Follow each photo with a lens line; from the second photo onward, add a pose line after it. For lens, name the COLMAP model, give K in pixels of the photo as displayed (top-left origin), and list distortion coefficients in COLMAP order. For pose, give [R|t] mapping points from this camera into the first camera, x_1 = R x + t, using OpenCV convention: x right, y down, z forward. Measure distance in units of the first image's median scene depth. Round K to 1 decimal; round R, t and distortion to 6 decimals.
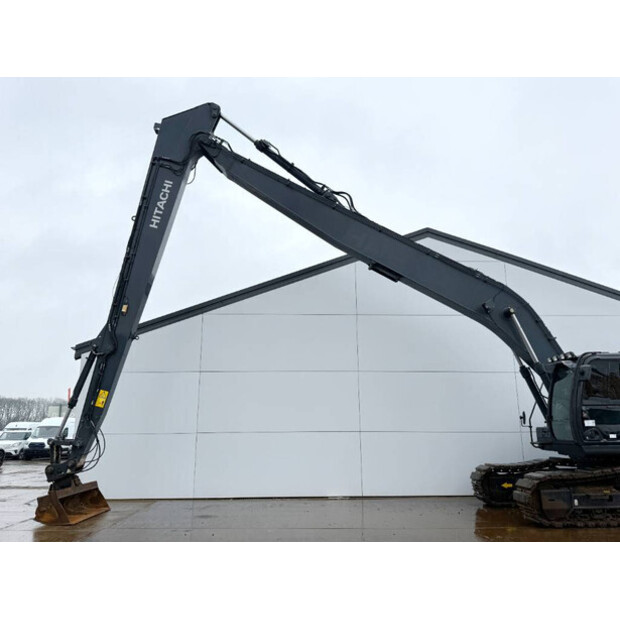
lens RADIAL K [[515.2, 0, 310.0], [0, 515.2, 310.0], [0, 0, 1]] dist [0.079003, -0.112930]
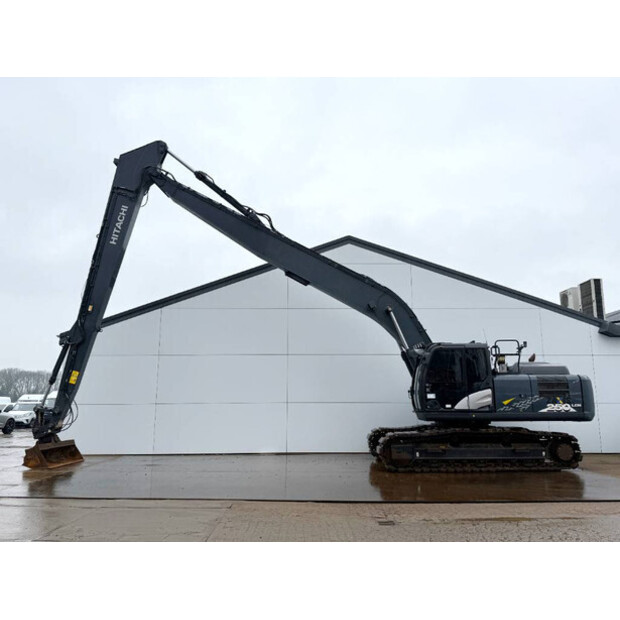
lens RADIAL K [[522.6, 0, 310.0], [0, 522.6, 310.0], [0, 0, 1]] dist [0.093797, -0.142933]
pose [[0.999454, -0.001828, -0.032980, 0.222601], [0.003529, 0.998662, 0.051592, -0.061570], [0.032842, -0.051681, 0.998123, -0.283935]]
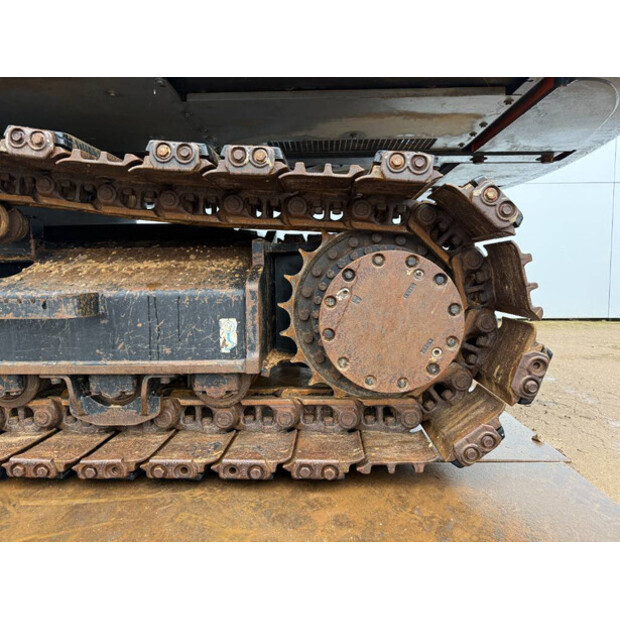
lens RADIAL K [[423.5, 0, 310.0], [0, 423.5, 310.0], [0, 0, 1]] dist [-0.000945, -0.001334]
pose [[0.998939, 0.004403, -0.045852, 0.696162], [0.009532, 0.954116, 0.299287, 0.256795], [0.045066, -0.299406, 0.953061, 0.714750]]
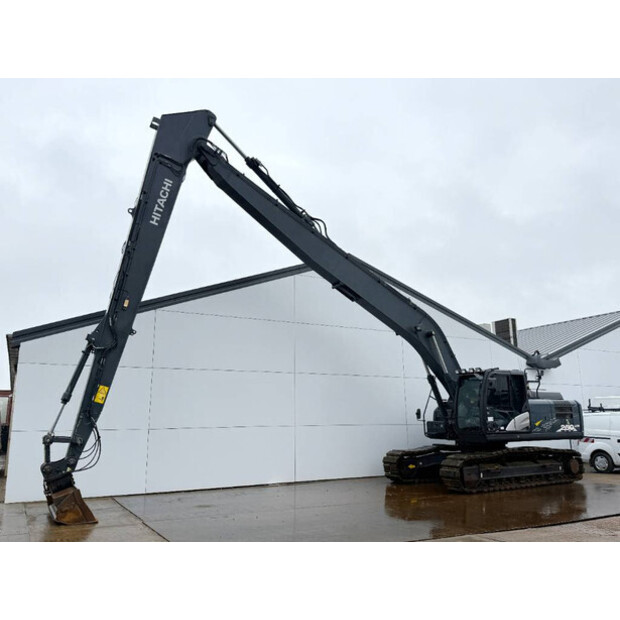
lens RADIAL K [[522.6, 0, 310.0], [0, 522.6, 310.0], [0, 0, 1]] dist [0.093797, -0.142933]
pose [[0.892453, 0.090485, 0.441973, -0.463893], [-0.097487, 0.995213, -0.006898, -0.016456], [-0.440482, -0.036931, 0.897002, -0.049828]]
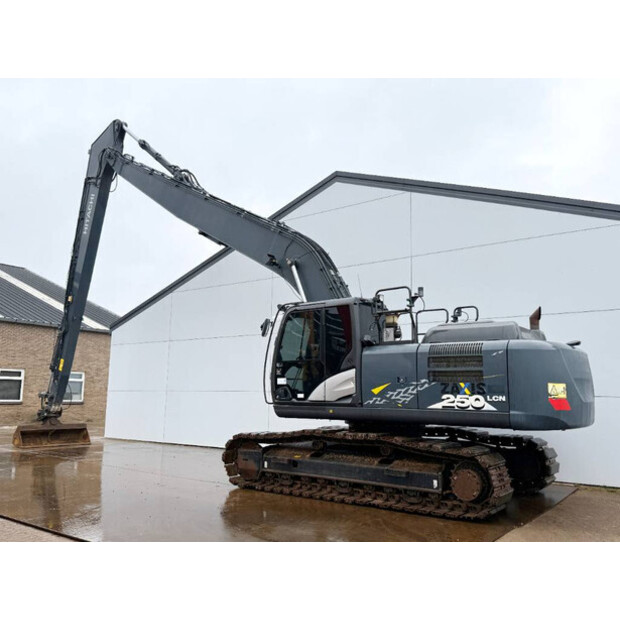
lens RADIAL K [[556.8, 0, 289.8], [0, 556.8, 309.3], [0, 0, 1]] dist [0.093309, -0.001650]
pose [[0.758219, -0.079552, -0.647129, 0.981612], [0.125400, 0.991791, 0.025005, 0.057326], [0.639827, -0.100109, 0.761971, 0.229333]]
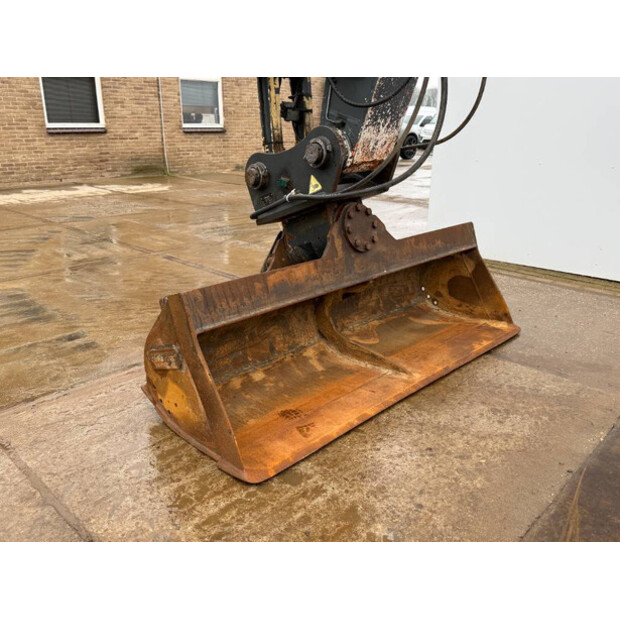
lens RADIAL K [[541.7, 0, 310.0], [0, 541.7, 310.0], [0, 0, 1]] dist [0.002521, 0.001170]
pose [[0.710644, 0.233041, -0.663835, -0.269313], [0.152815, 0.869894, 0.468969, 0.220571], [0.686755, -0.434714, 0.582573, 0.752439]]
